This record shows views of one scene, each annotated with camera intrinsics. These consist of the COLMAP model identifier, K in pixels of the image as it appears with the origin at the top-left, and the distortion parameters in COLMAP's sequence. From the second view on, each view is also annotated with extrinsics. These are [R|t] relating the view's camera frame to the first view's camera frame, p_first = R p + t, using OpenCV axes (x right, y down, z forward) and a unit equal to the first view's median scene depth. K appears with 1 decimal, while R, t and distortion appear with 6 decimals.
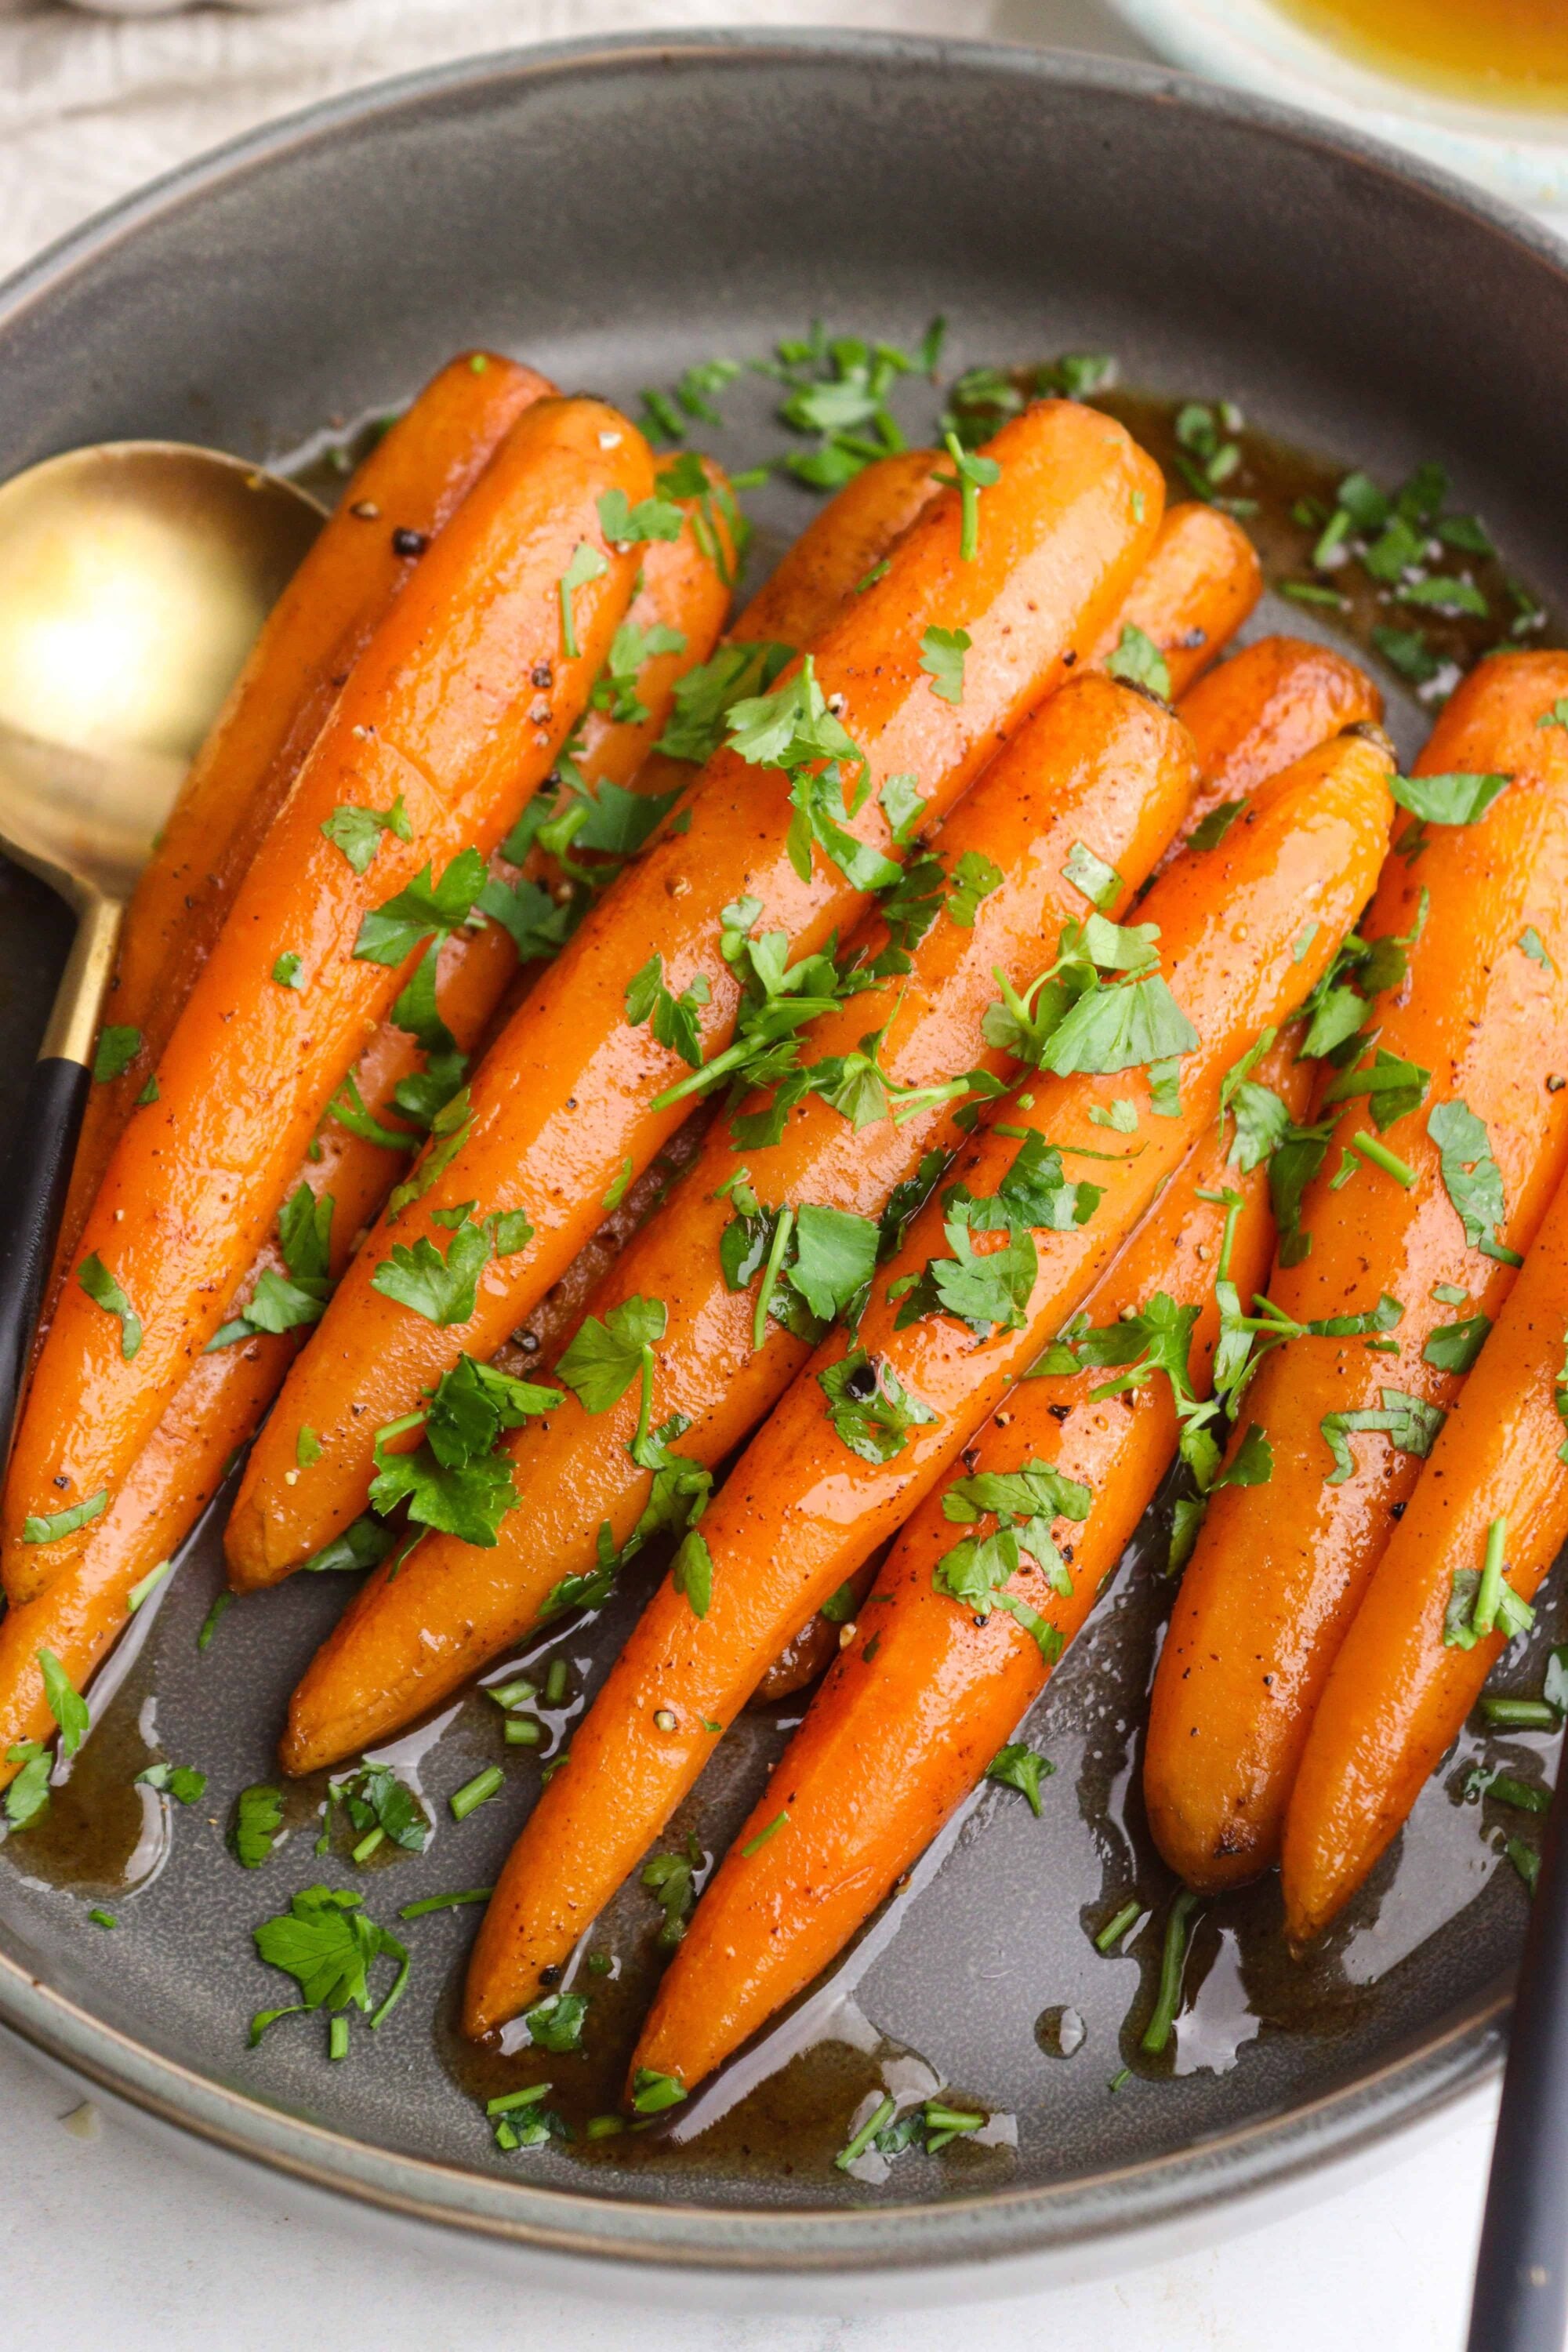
lens RADIAL K [[4439.8, 0, 784.3], [0, 4439.8, 1222.4], [0, 0, 1]] dist [0.017992, -0.028134]
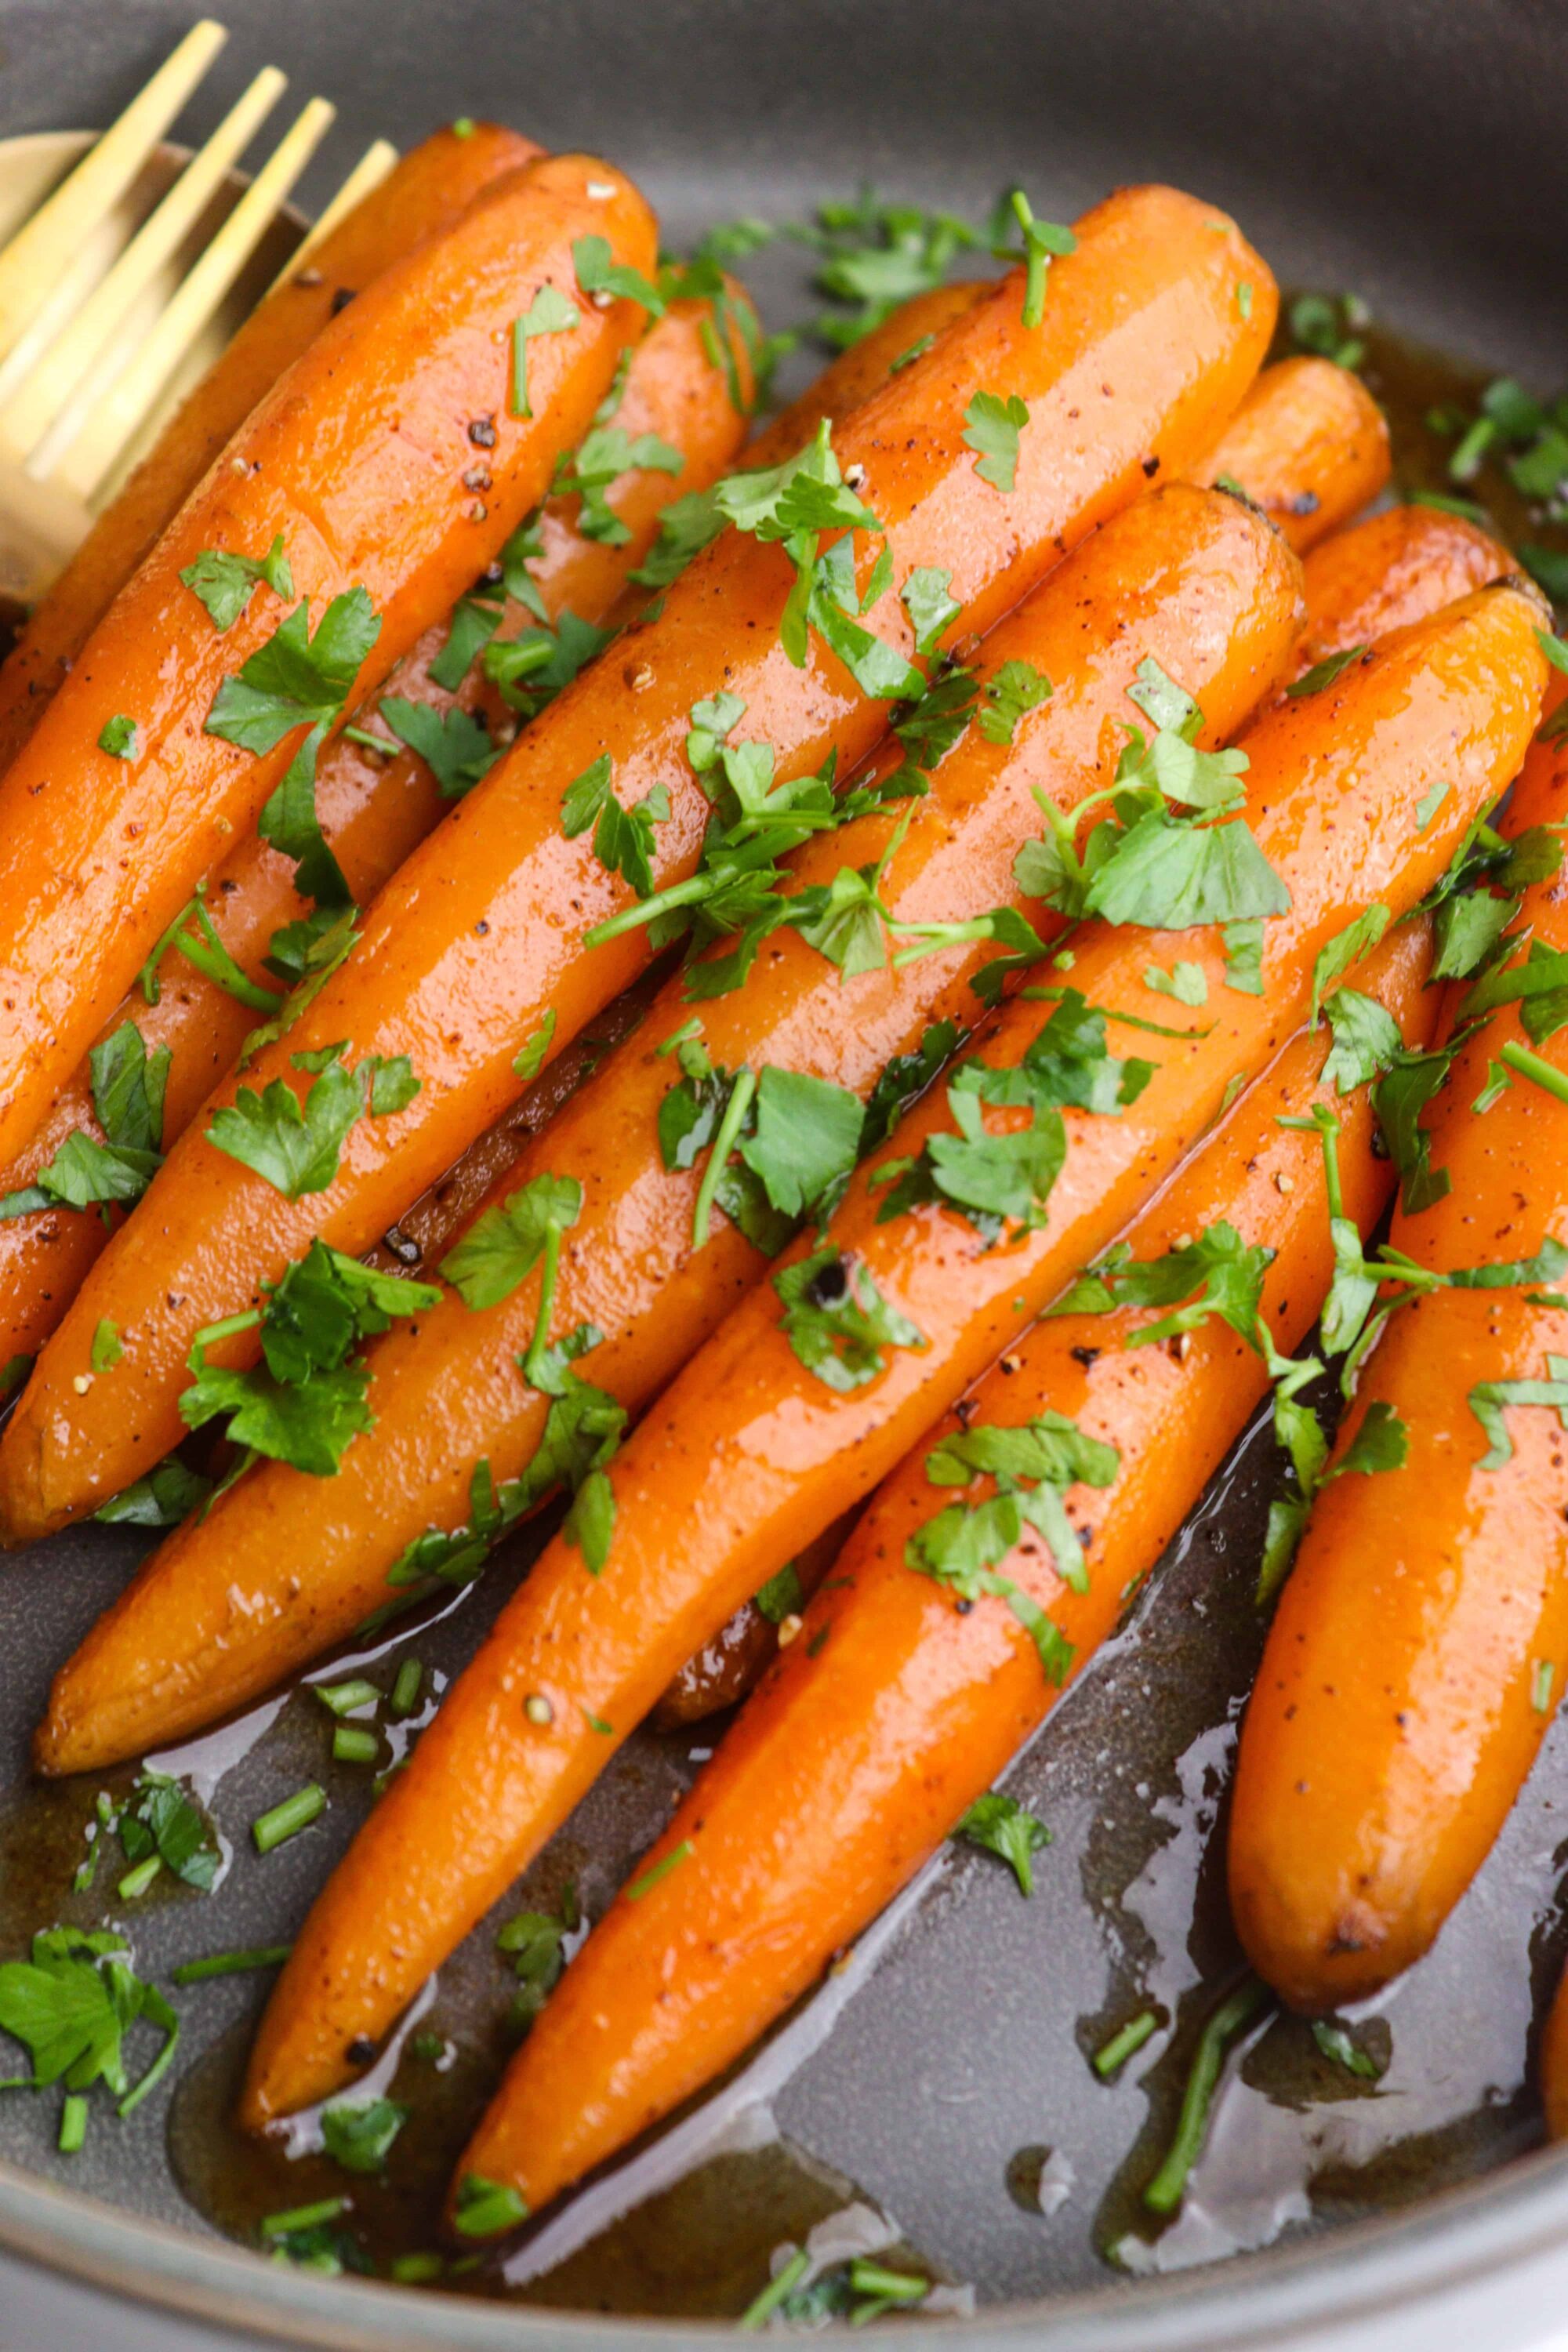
lens RADIAL K [[4439.8, 0, 784.3], [0, 4439.8, 1222.4], [0, 0, 1]] dist [0.017992, -0.028134]
pose [[0.997750, 0.065063, -0.016181, 0.020919], [-0.066791, 0.985565, -0.155565, 0.141339], [0.005826, 0.156296, 0.987693, 0.237835]]
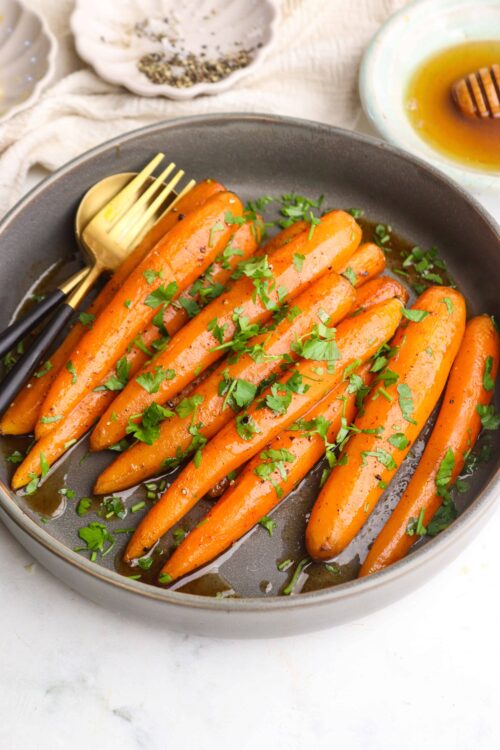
lens RADIAL K [[1505.3, 0, 214.9], [0, 1505.3, 375.8], [0, 0, 1]] dist [-0.018772, 0.072296]
pose [[0.980199, 0.167585, -0.105474, 0.128510], [-0.180938, 0.974423, -0.133274, 0.184108], [0.080442, 0.149720, 0.985451, -0.391812]]
